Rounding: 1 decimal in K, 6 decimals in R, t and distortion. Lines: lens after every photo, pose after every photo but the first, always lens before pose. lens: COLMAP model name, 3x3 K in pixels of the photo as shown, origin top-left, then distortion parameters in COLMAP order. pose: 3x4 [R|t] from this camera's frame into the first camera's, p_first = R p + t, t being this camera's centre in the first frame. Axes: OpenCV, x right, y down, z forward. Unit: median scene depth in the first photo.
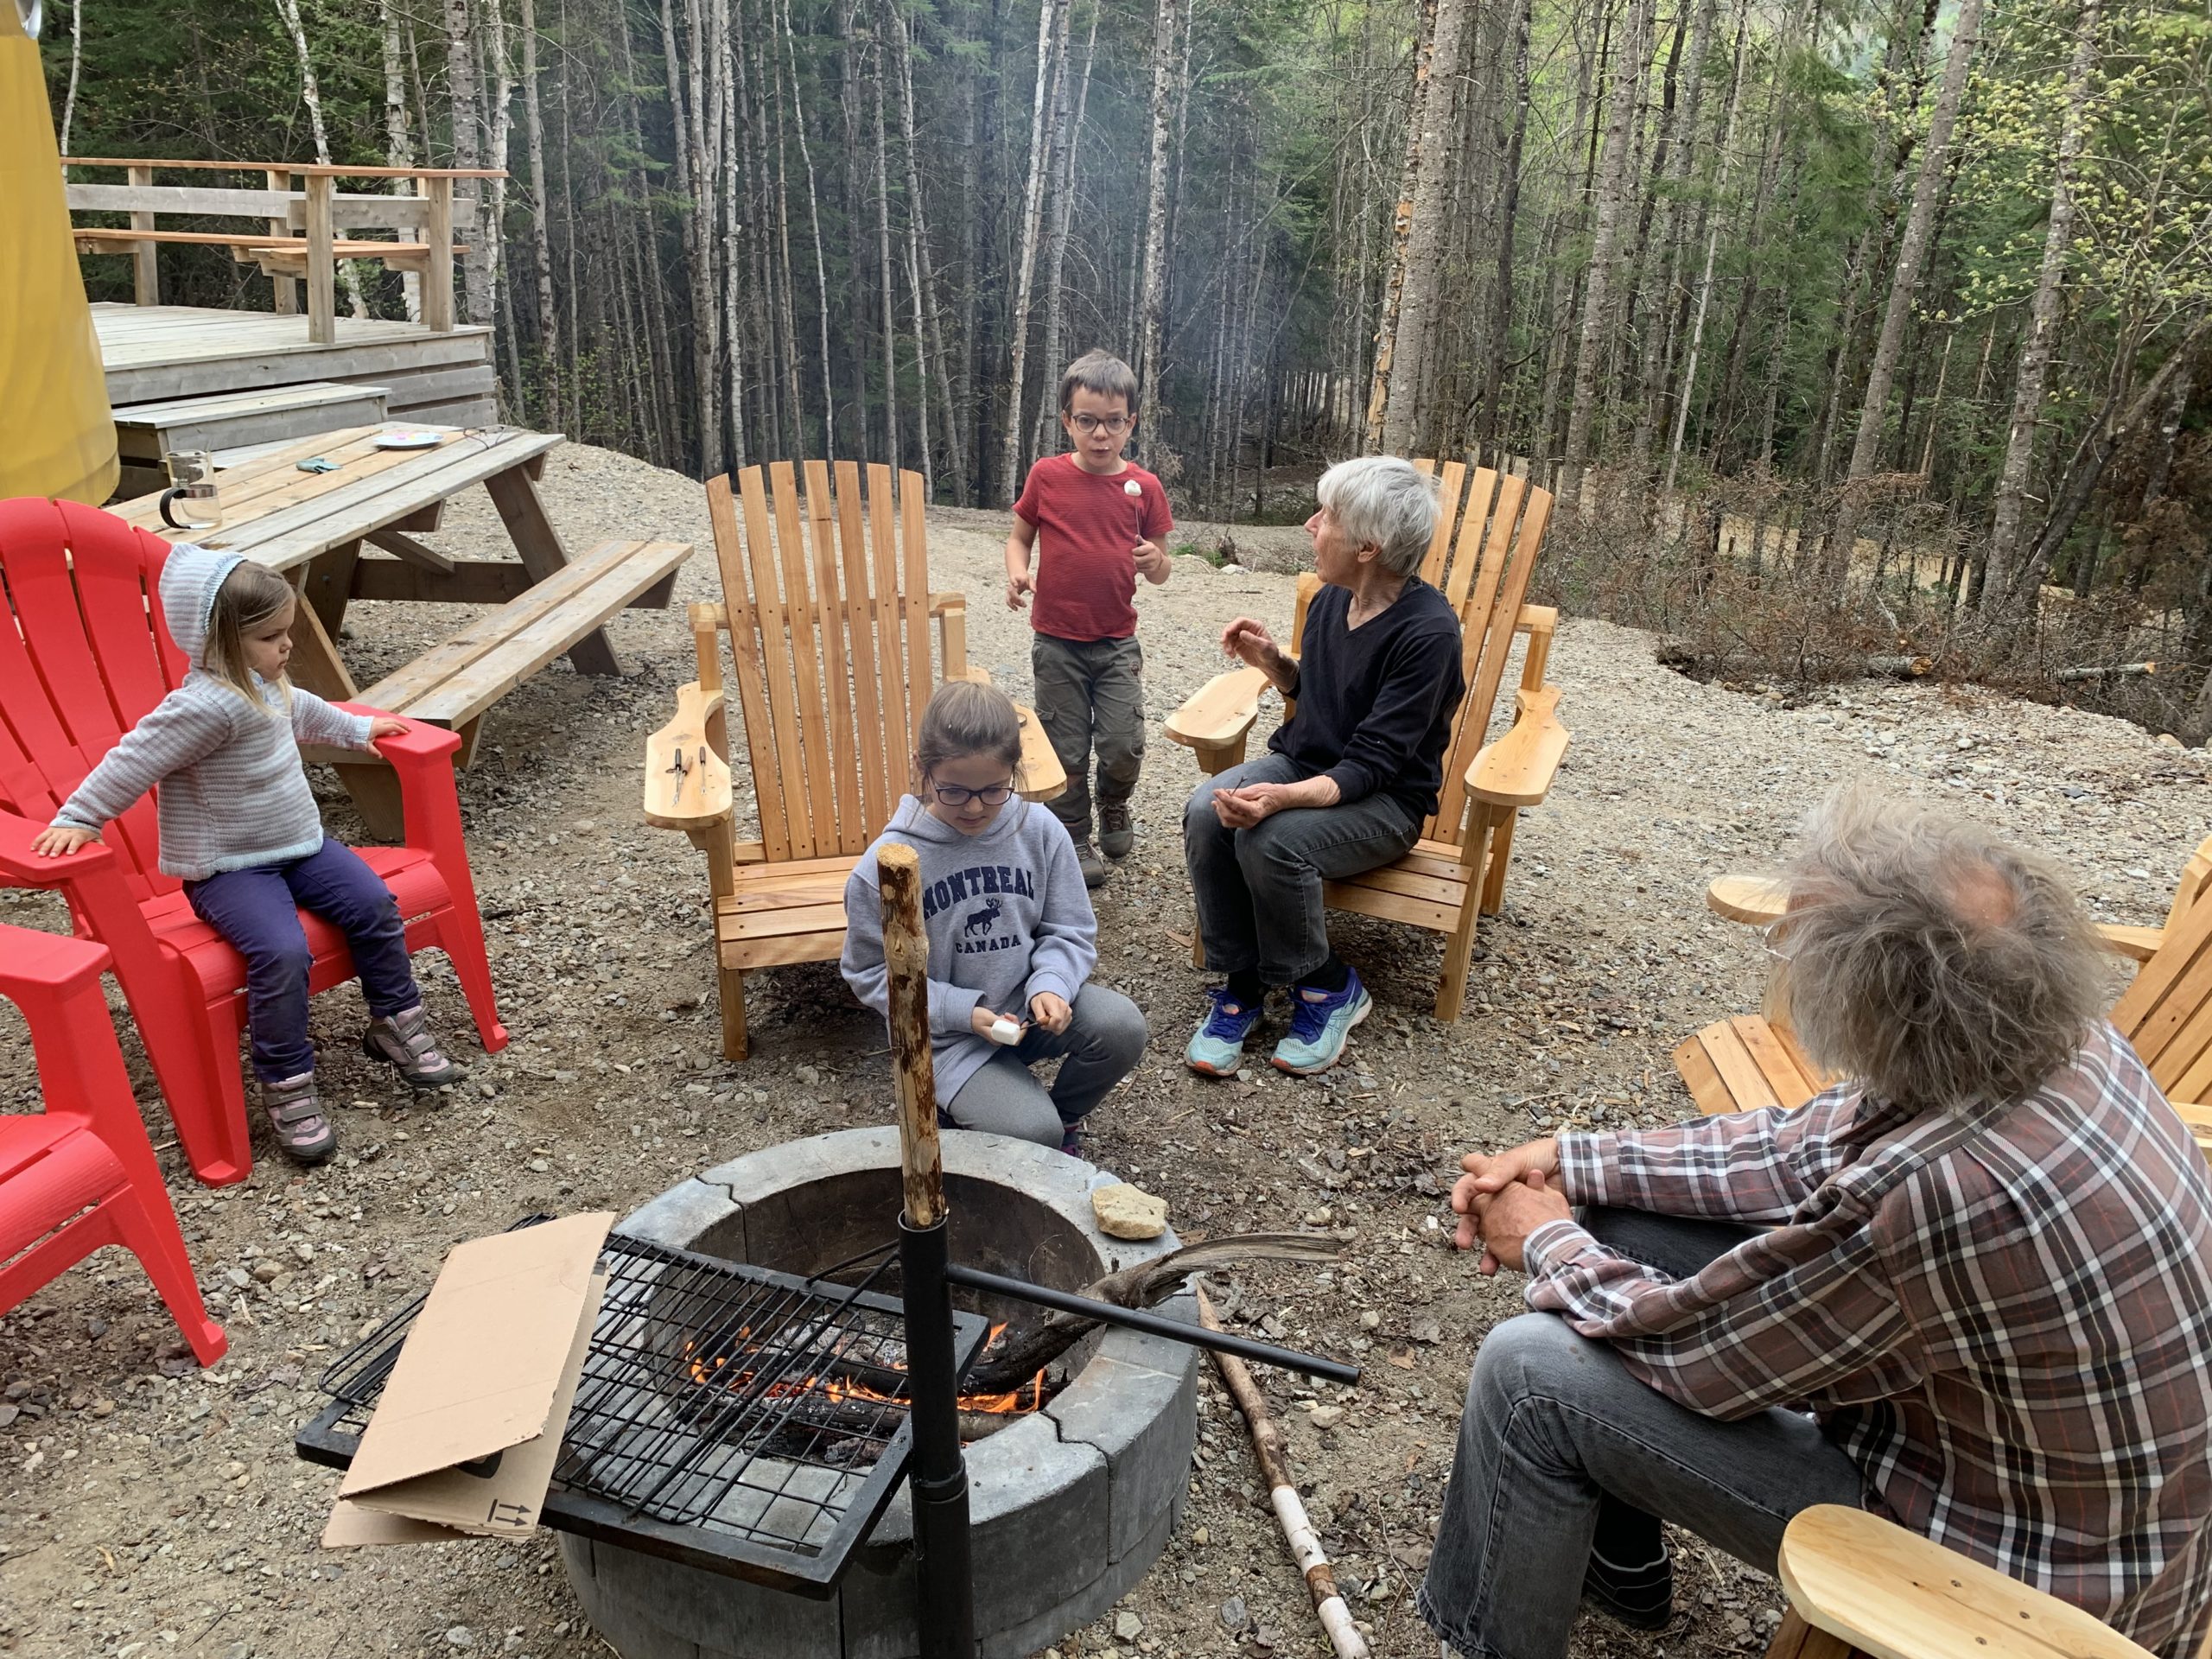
lens RADIAL K [[1675.0, 0, 1106.3], [0, 1675.0, 831.0], [0, 0, 1]] dist [0.003995, -0.007516]
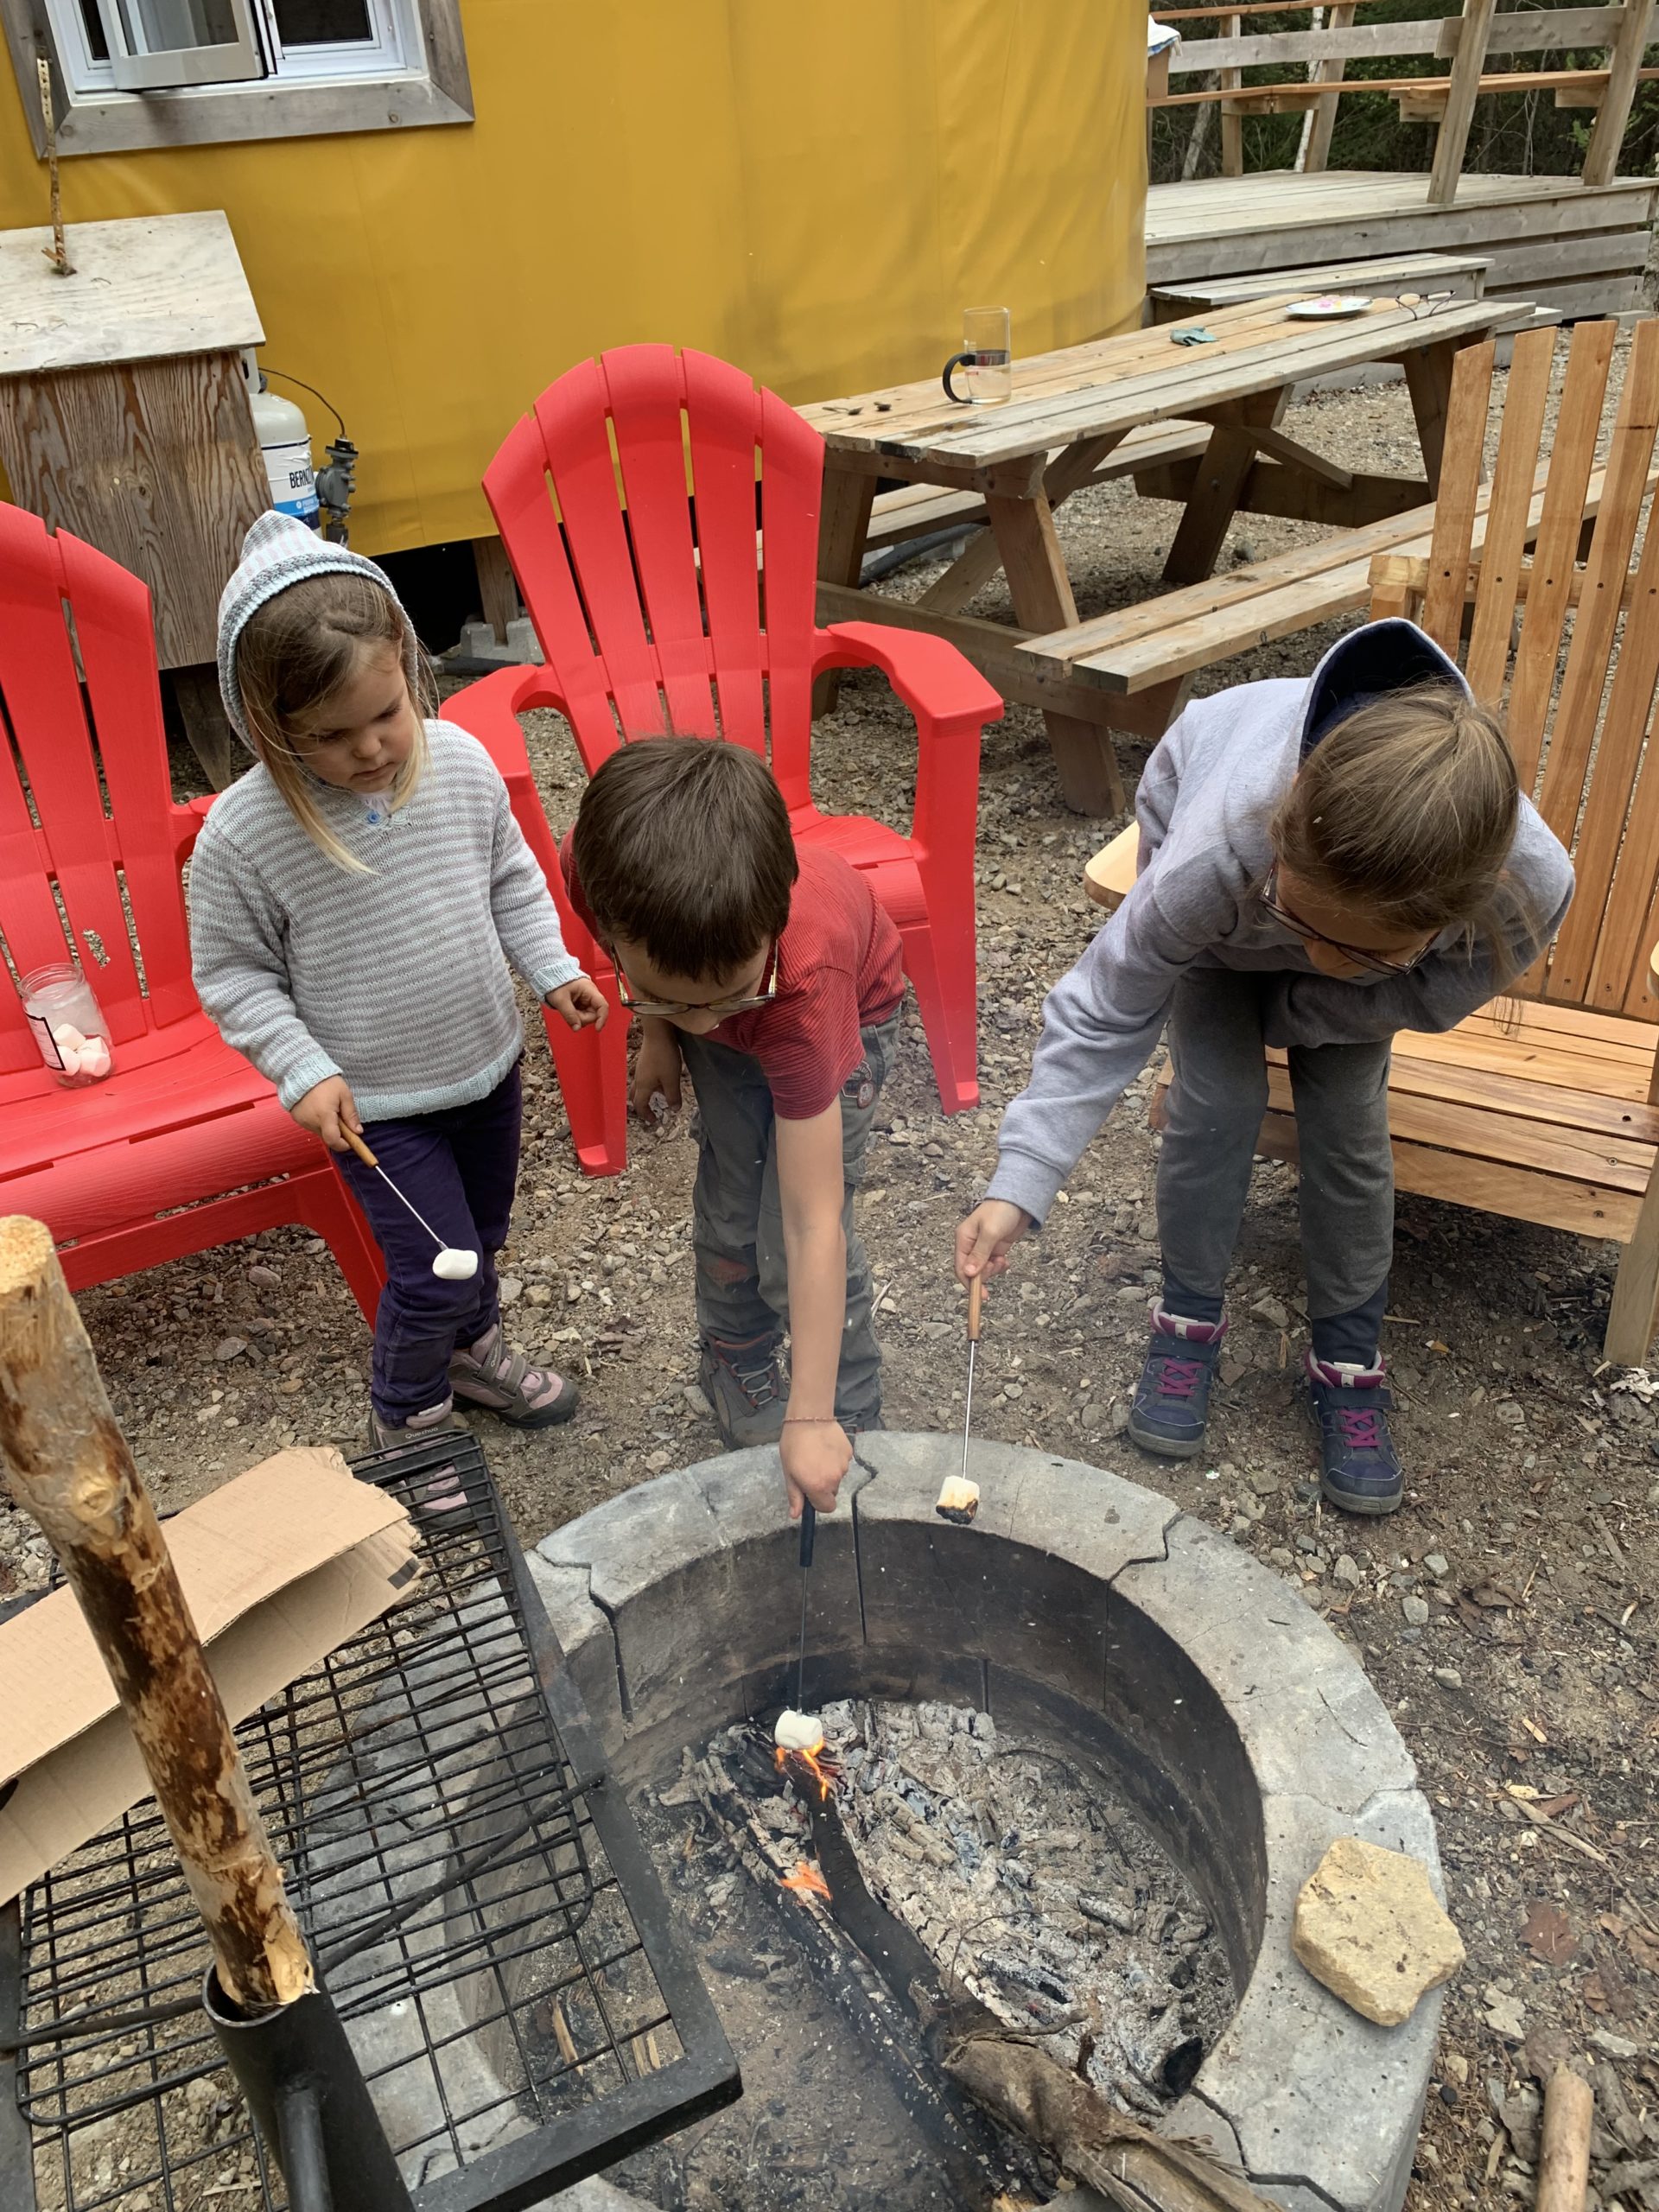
lens RADIAL K [[1675.0, 0, 824.5], [0, 1675.0, 1105.0], [0, 0, 1]] dist [0.003995, -0.007516]
pose [[0.671516, 0.324336, -0.666237, 0.046041], [-0.188973, 0.944347, 0.269255, -0.029734], [0.716488, -0.054908, 0.695435, 0.168668]]
